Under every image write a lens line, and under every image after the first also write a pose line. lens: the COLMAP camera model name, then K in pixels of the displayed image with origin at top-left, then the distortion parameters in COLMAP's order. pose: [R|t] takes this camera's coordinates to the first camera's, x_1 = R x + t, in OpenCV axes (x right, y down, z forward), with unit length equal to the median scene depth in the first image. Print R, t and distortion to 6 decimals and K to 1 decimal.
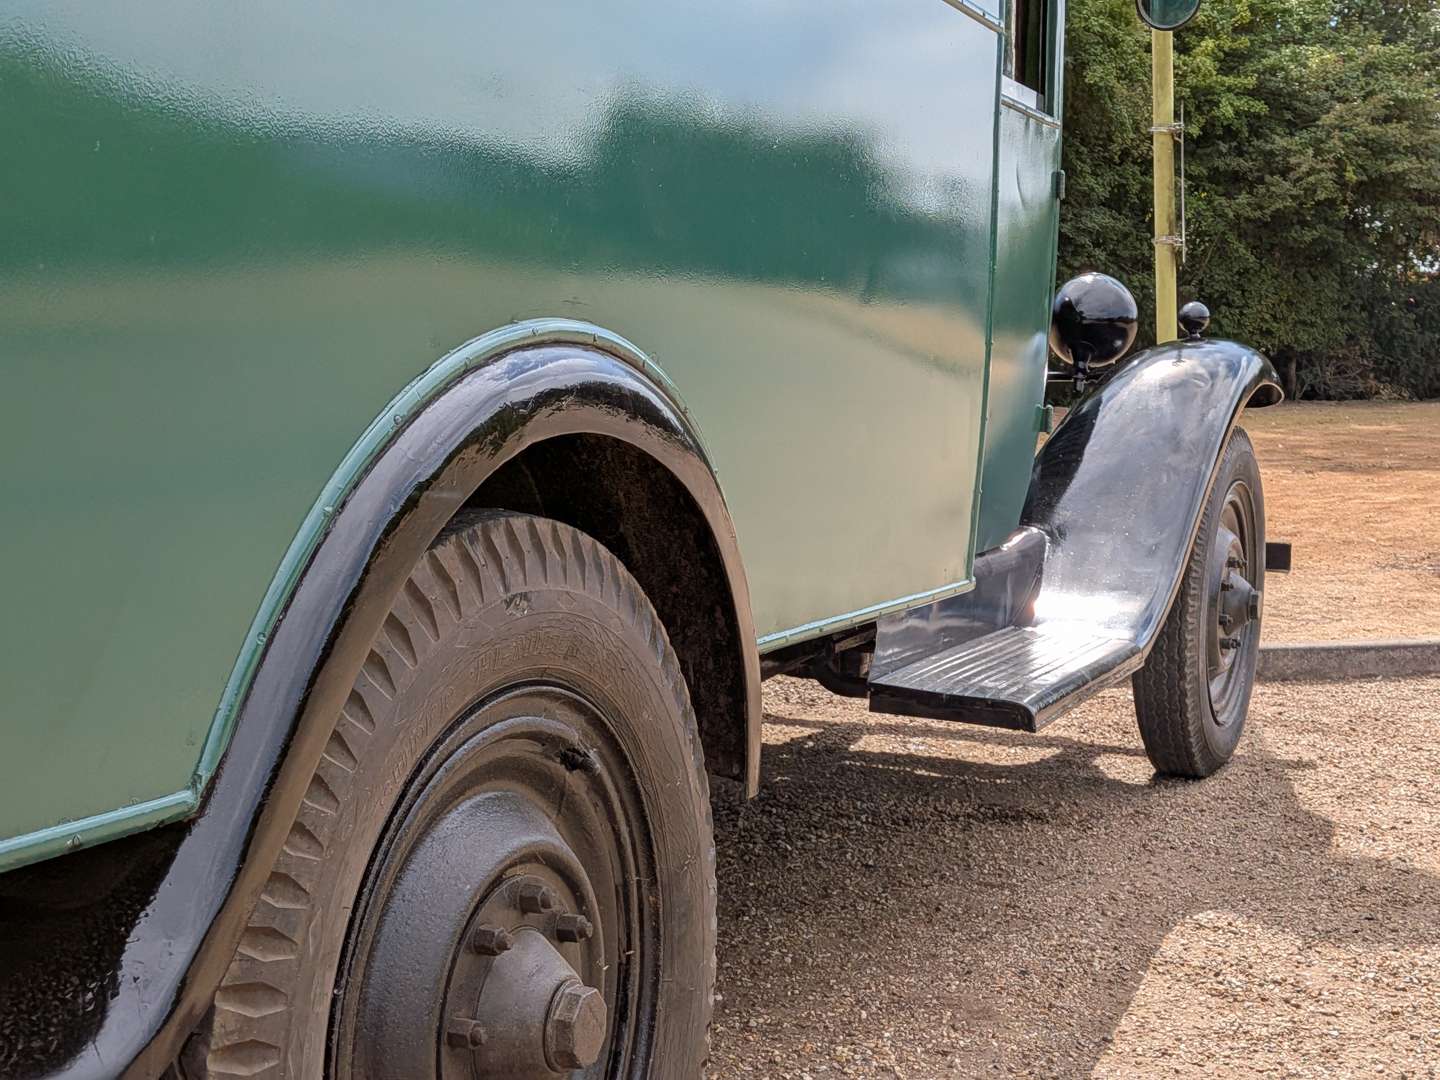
lens RADIAL K [[2087.2, 0, 720.0], [0, 2087.2, 540.0], [0, 0, 1]] dist [0.128103, -0.307466]
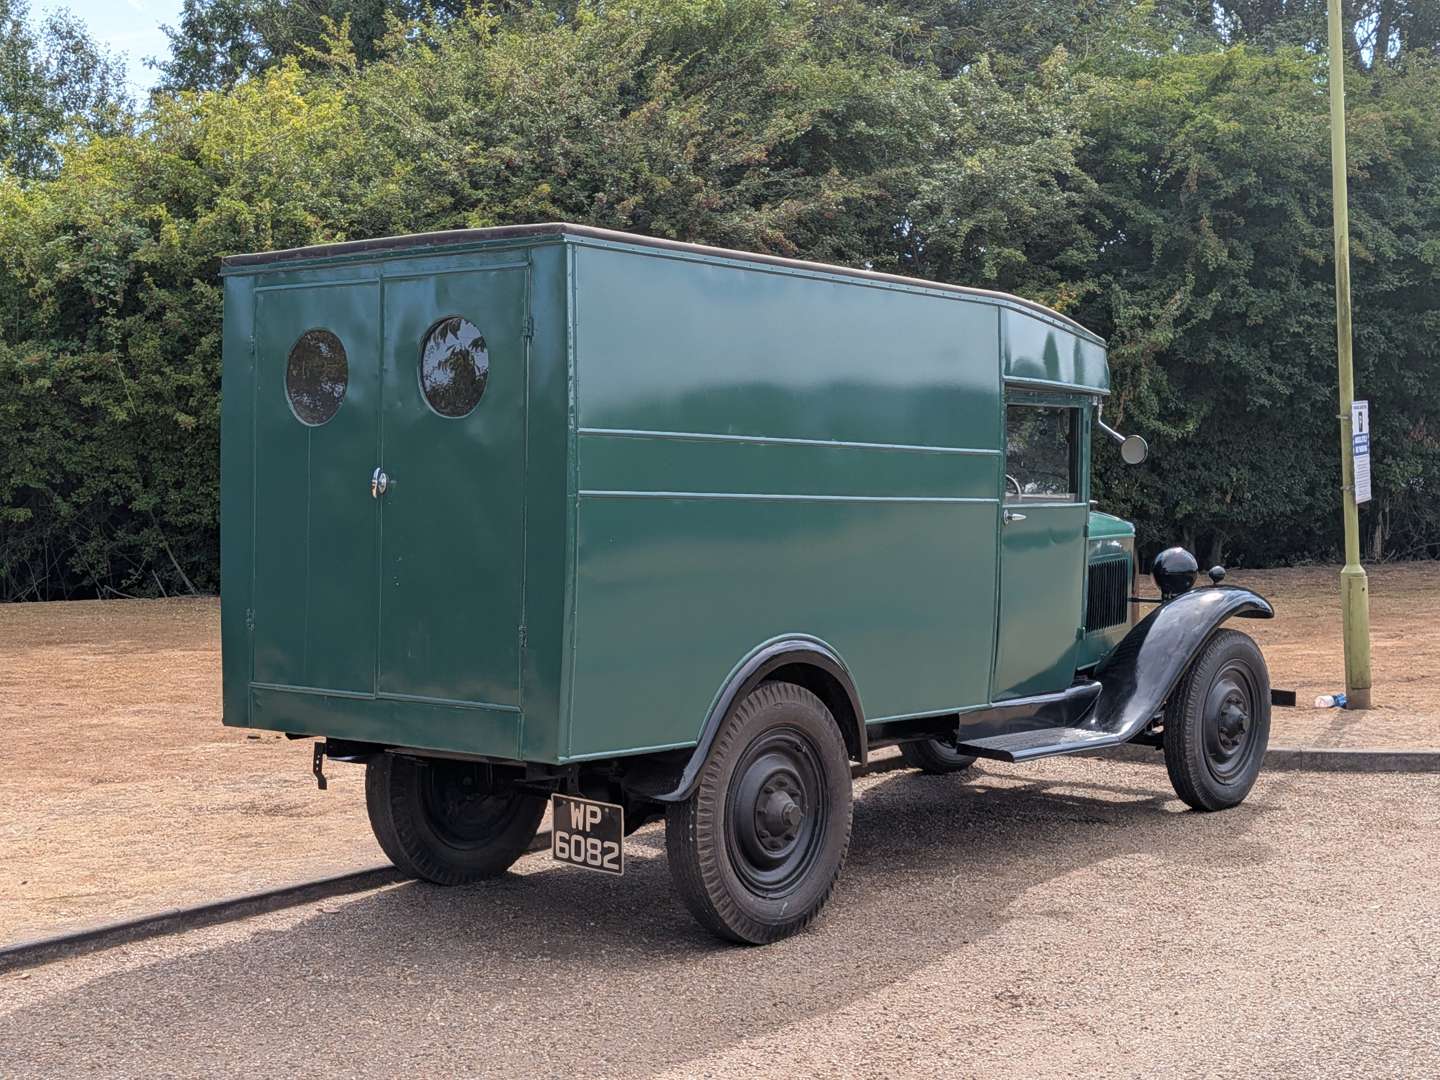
lens RADIAL K [[2087.2, 0, 720.0], [0, 2087.2, 540.0], [0, 0, 1]] dist [0.128103, -0.307466]
pose [[0.968160, 0.012924, -0.249997, 0.720070], [-0.025954, 0.998467, -0.048898, -0.079248], [0.248981, 0.053829, 0.967011, -2.642421]]
